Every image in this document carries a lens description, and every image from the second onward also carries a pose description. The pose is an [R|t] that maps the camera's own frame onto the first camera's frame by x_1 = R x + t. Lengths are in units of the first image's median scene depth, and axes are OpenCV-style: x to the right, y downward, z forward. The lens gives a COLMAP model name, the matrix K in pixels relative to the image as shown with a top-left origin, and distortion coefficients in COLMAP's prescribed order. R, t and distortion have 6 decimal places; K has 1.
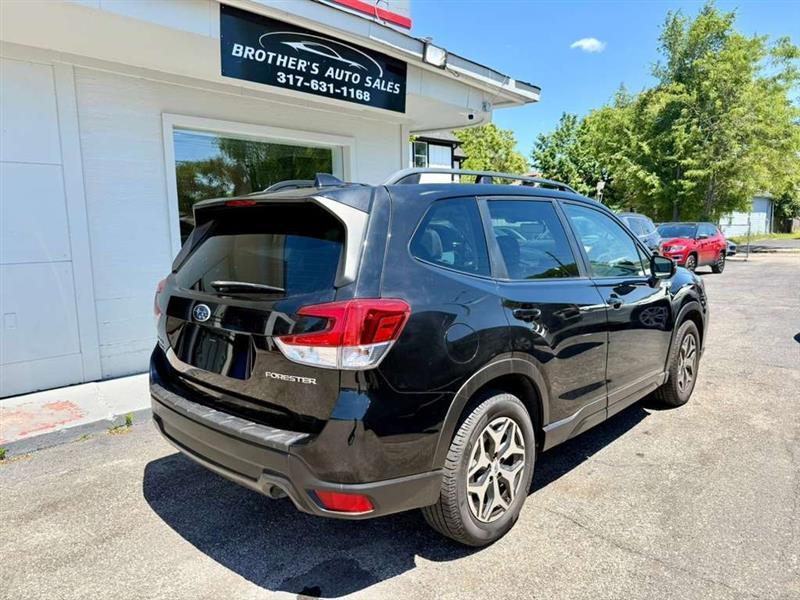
lens RADIAL K [[562.4, 0, 401.0], [0, 562.4, 303.4], [0, 0, 1]] dist [0.016893, -0.030629]
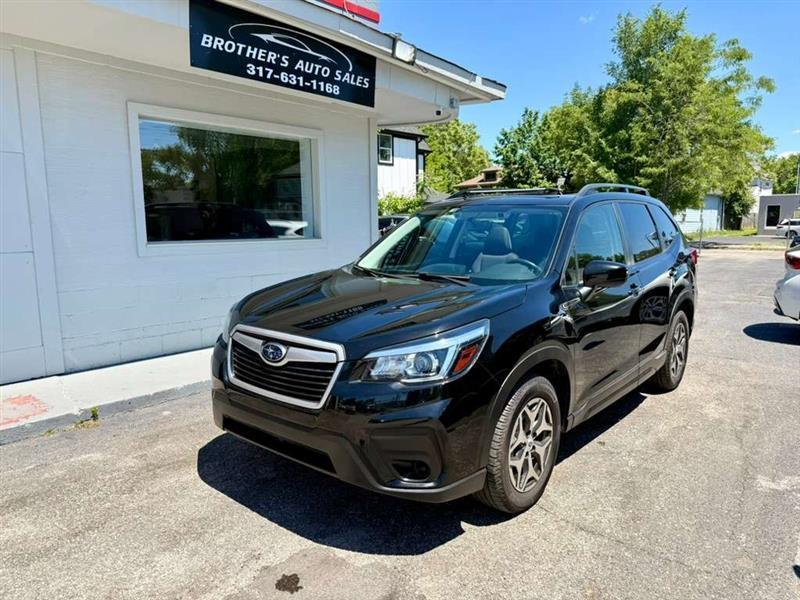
lens RADIAL K [[562.4, 0, 399.2], [0, 562.4, 301.2], [0, 0, 1]] dist [0.016893, -0.030629]
pose [[0.998005, 0.003902, 0.063019, -0.011767], [-0.004479, 0.999949, 0.009011, -0.001516], [-0.062981, -0.009275, 0.997972, -0.012586]]
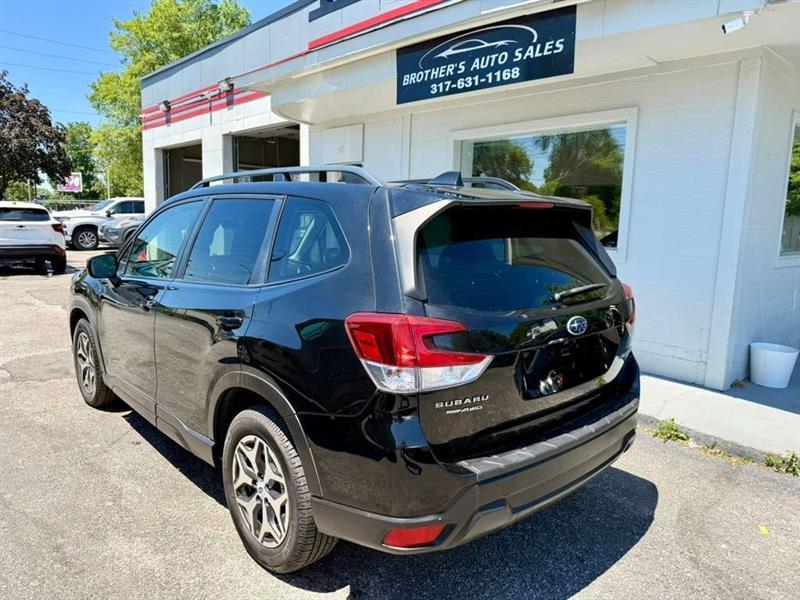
lens RADIAL K [[568.8, 0, 401.7], [0, 568.8, 303.4], [0, 0, 1]] dist [0.003963, -0.011955]
pose [[-0.063817, 0.163857, -0.984418, 0.932001], [-0.157252, 0.972454, 0.172060, -0.160521], [0.985494, 0.165782, -0.036292, 0.995211]]
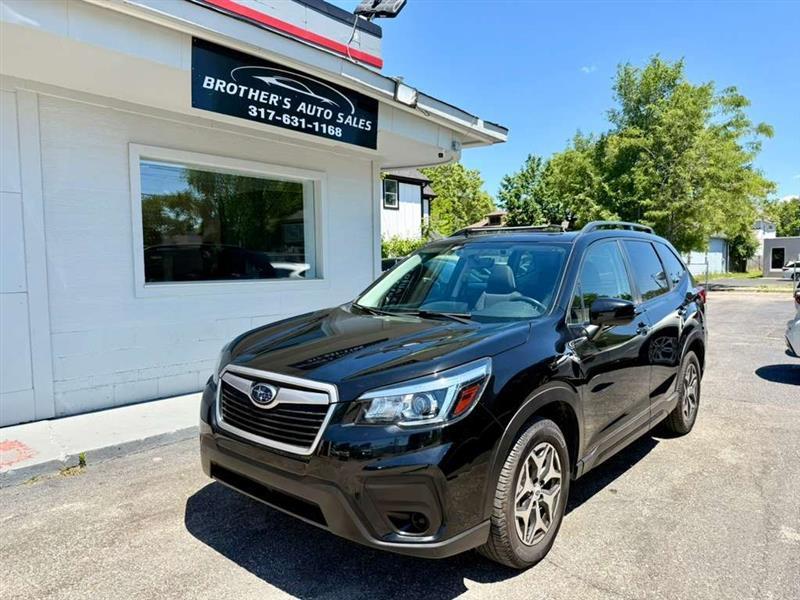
lens RADIAL K [[562.4, 0, 402.6], [0, 562.4, 304.3], [0, 0, 1]] dist [0.016893, -0.030629]
pose [[0.998330, 0.005715, 0.057479, -0.002480], [-0.002115, 0.998044, -0.062485, 0.003101], [-0.057723, 0.062260, 0.996389, 0.009991]]
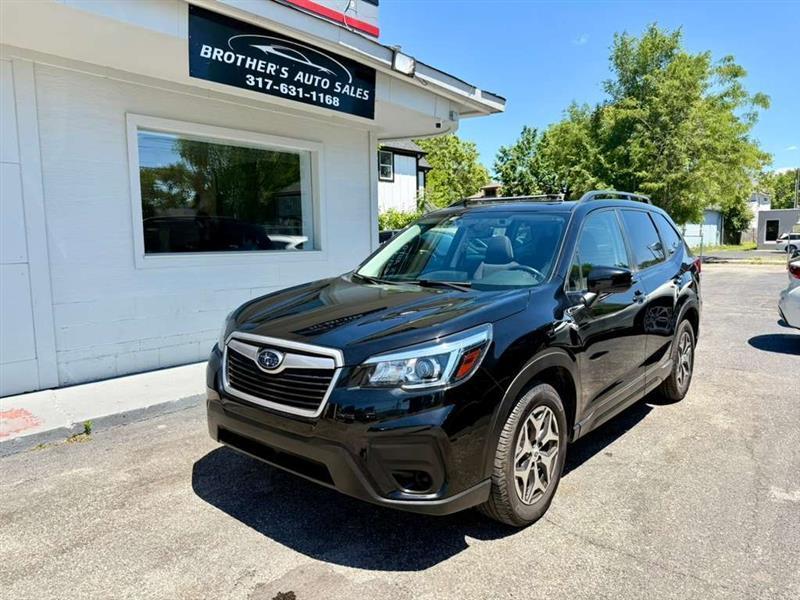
lens RADIAL K [[562.4, 0, 401.5], [0, 562.4, 298.0], [0, 0, 1]] dist [0.016893, -0.030629]
pose [[0.997896, 0.000911, 0.064835, -0.009966], [0.000799, 0.999653, -0.026336, 0.009107], [-0.064837, 0.026332, 0.997548, 0.001305]]
